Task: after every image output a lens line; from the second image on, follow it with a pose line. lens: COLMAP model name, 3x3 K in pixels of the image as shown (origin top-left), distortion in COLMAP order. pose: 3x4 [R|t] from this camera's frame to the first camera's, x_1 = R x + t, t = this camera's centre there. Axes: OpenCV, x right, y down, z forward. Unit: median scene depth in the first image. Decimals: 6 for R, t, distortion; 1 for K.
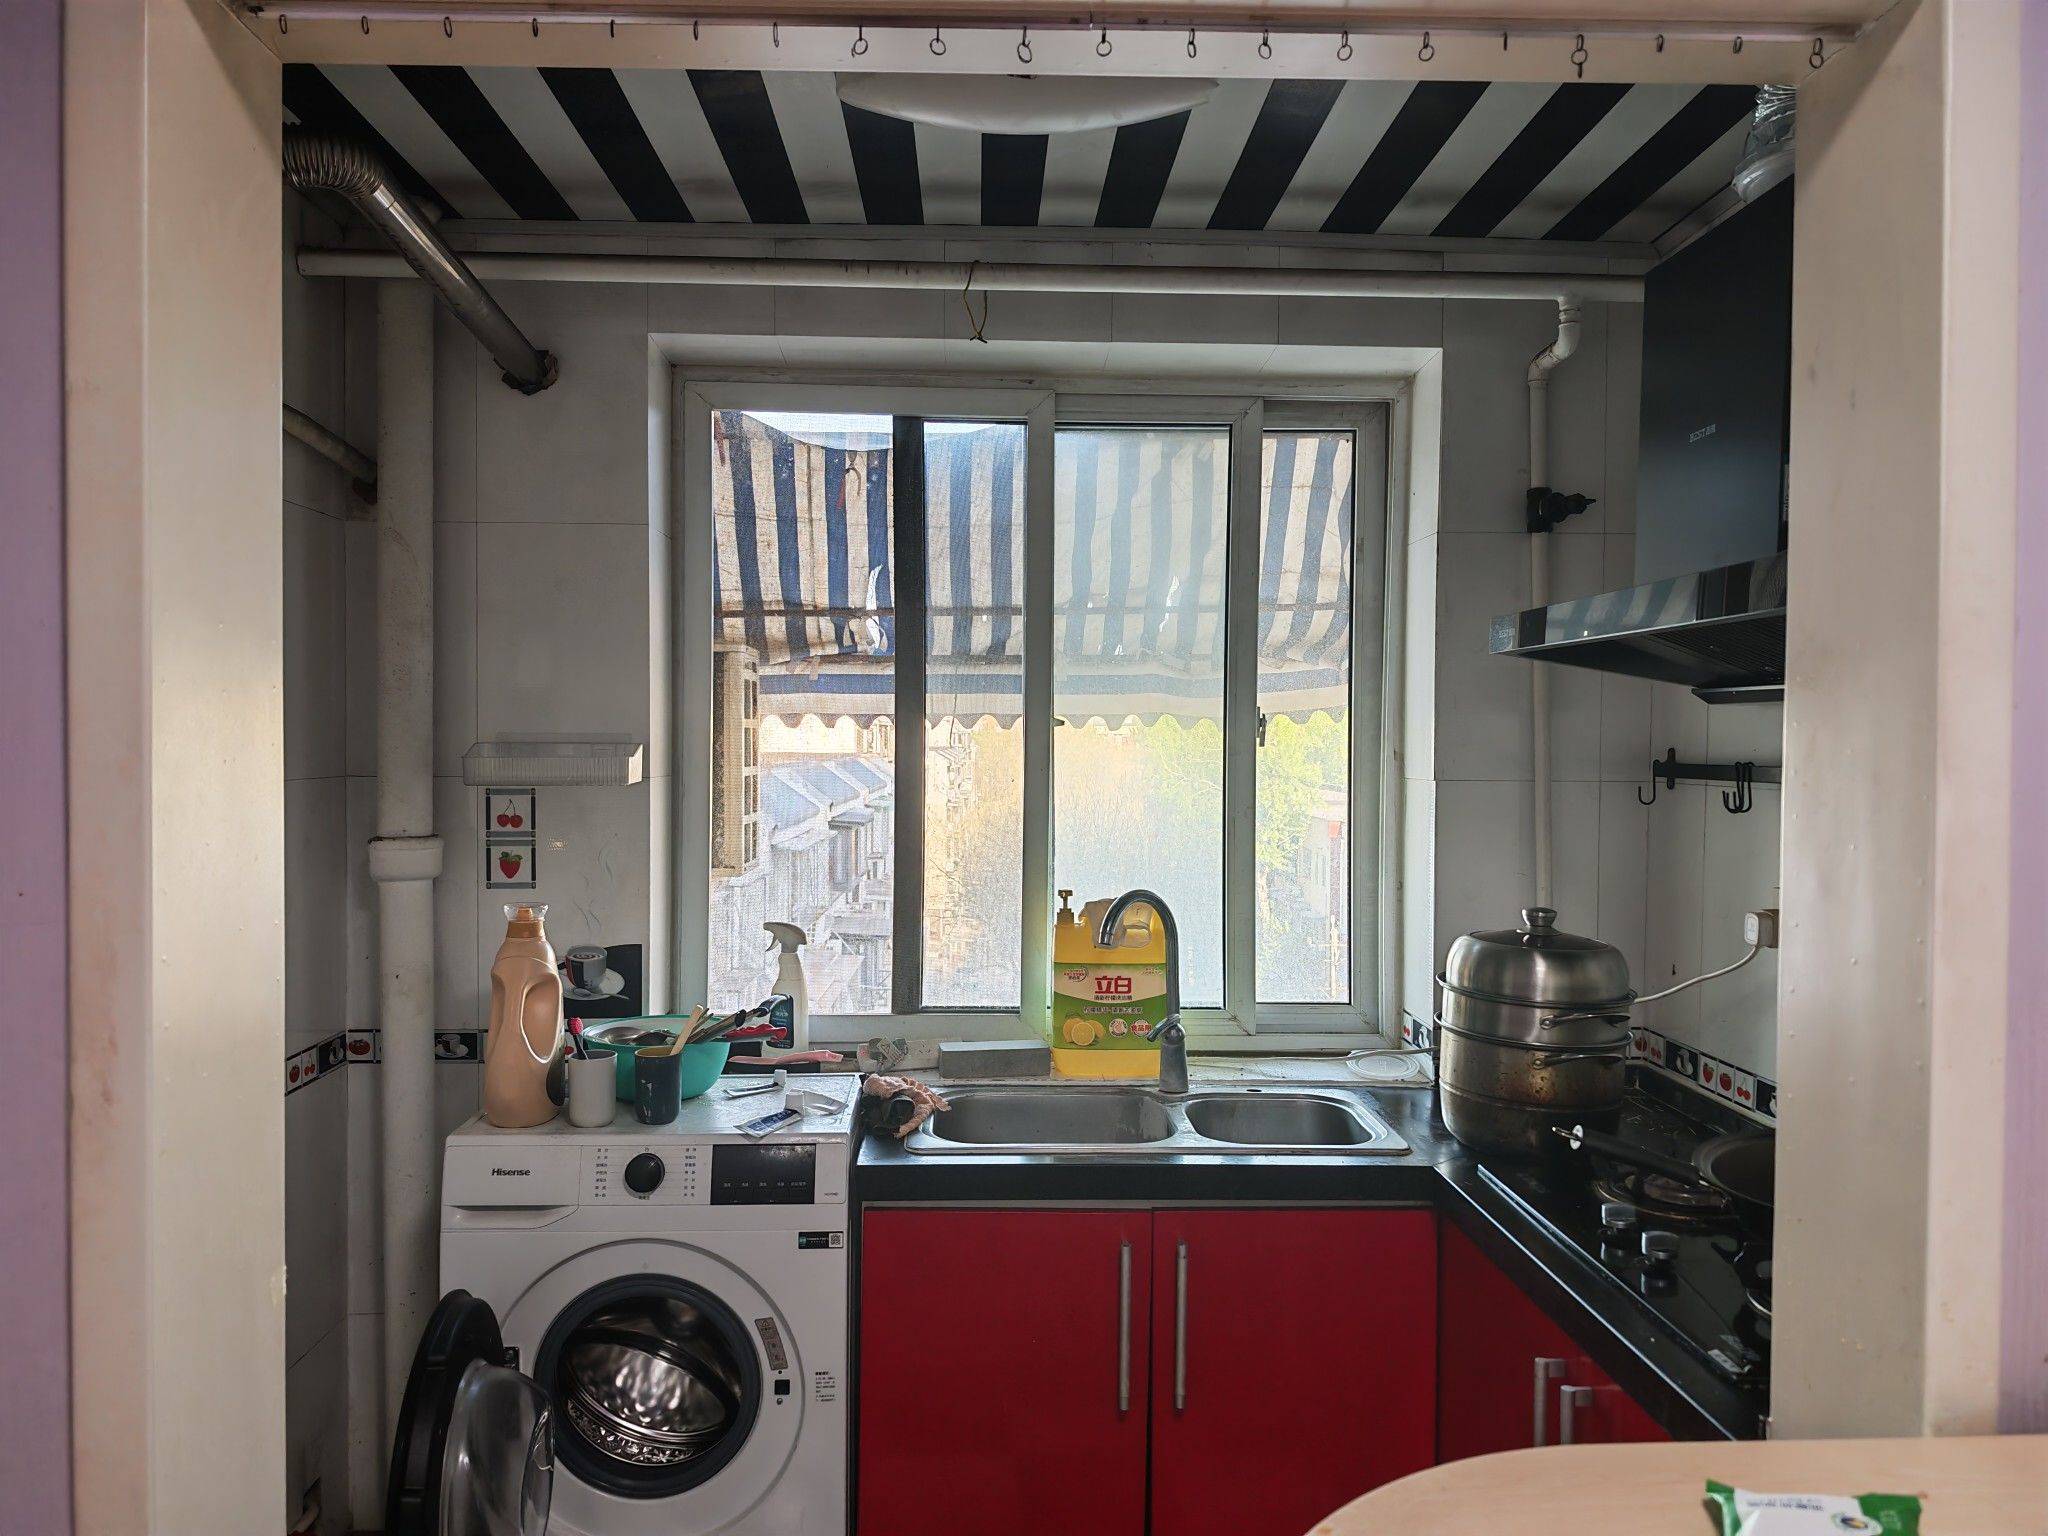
lens RADIAL K [[1409.5, 0, 1018.9], [0, 1409.5, 756.1], [0, 0, 1]] dist [0.064892, -0.000365]
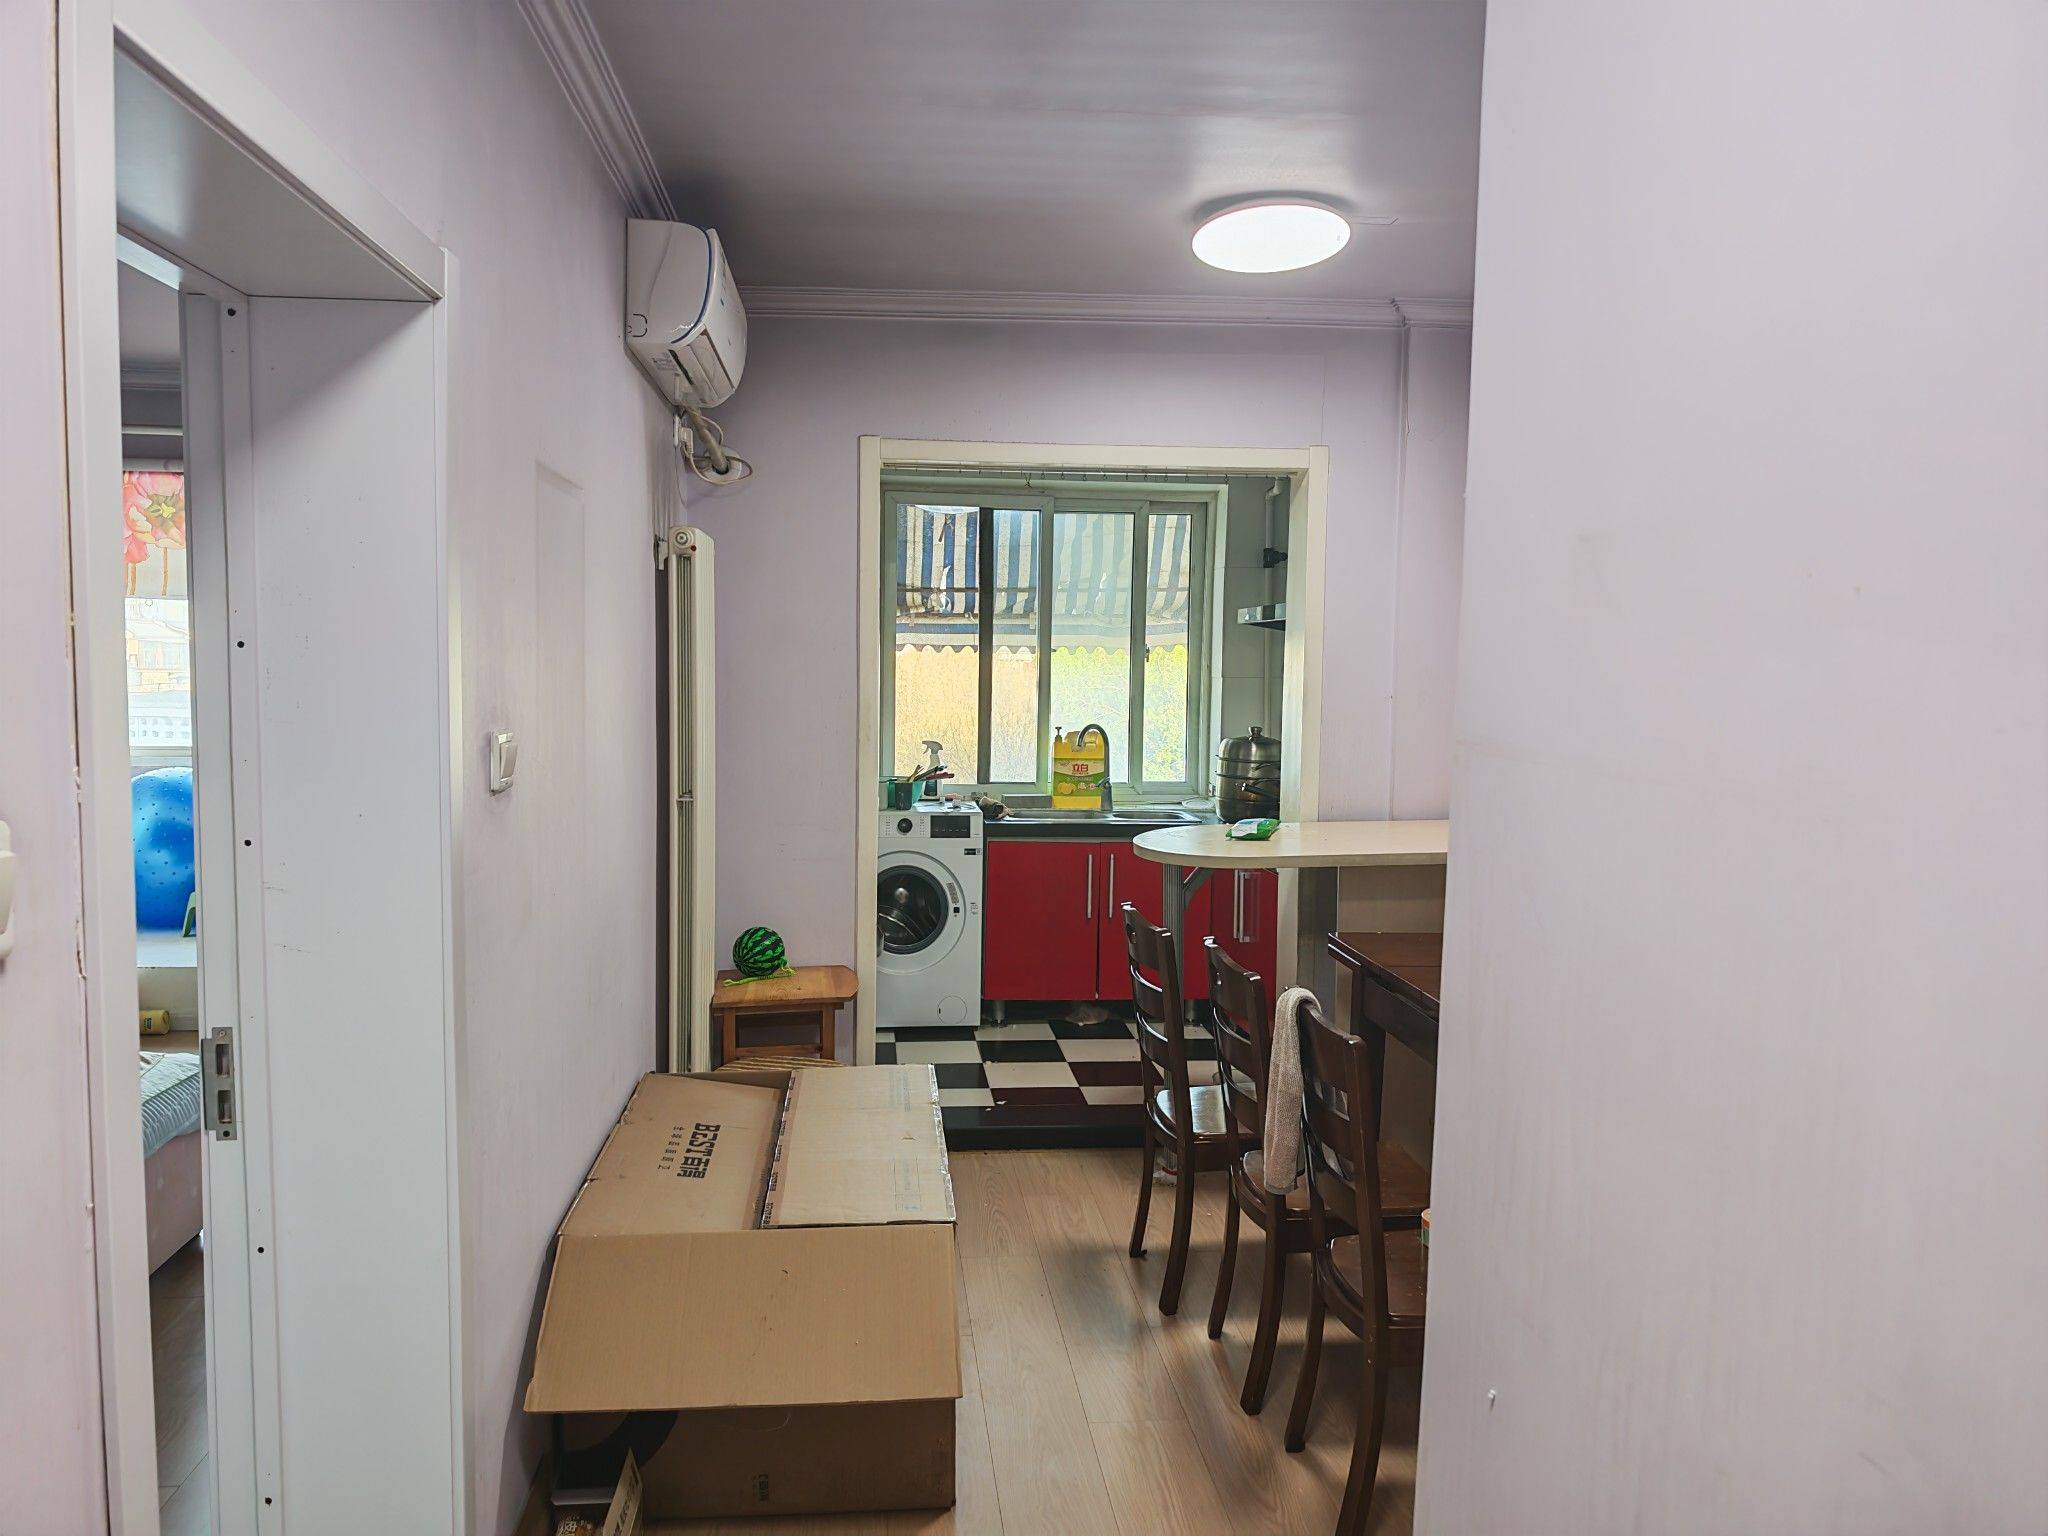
lens RADIAL K [[1409.5, 0, 1017.4], [0, 1409.5, 776.0], [0, 0, 1]] dist [0.064892, -0.000365]
pose [[0.997522, 0.000662, 0.070349, -0.181176], [-0.005214, 0.997902, 0.064538, 0.029676], [-0.070158, -0.064745, 0.995433, -1.163608]]
